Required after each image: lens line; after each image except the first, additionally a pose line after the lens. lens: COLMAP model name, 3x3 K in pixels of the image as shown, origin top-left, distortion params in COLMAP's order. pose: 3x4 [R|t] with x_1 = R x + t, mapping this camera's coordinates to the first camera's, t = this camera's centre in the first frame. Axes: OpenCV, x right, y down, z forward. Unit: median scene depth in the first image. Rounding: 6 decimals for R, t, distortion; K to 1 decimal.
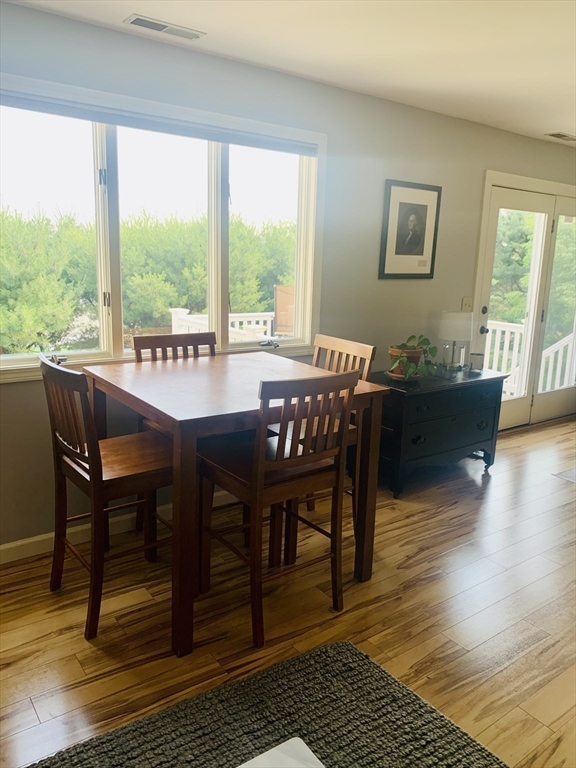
lens RADIAL K [[584.0, 0, 288.0], [0, 584.0, 384.0], [0, 0, 1]] dist [-0.000803, -0.004980]
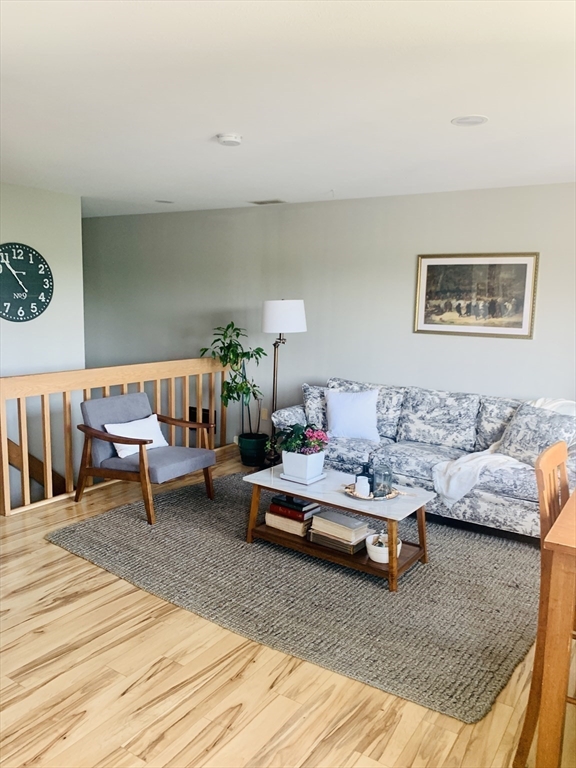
lens RADIAL K [[584.0, 0, 288.0], [0, 584.0, 384.0], [0, 0, 1]] dist [-0.000803, -0.004980]
pose [[-0.934979, -0.016745, -0.354307, 1.144010], [-0.133647, 0.941899, 0.308165, -0.520632], [0.328561, 0.335480, -0.882894, 2.448897]]
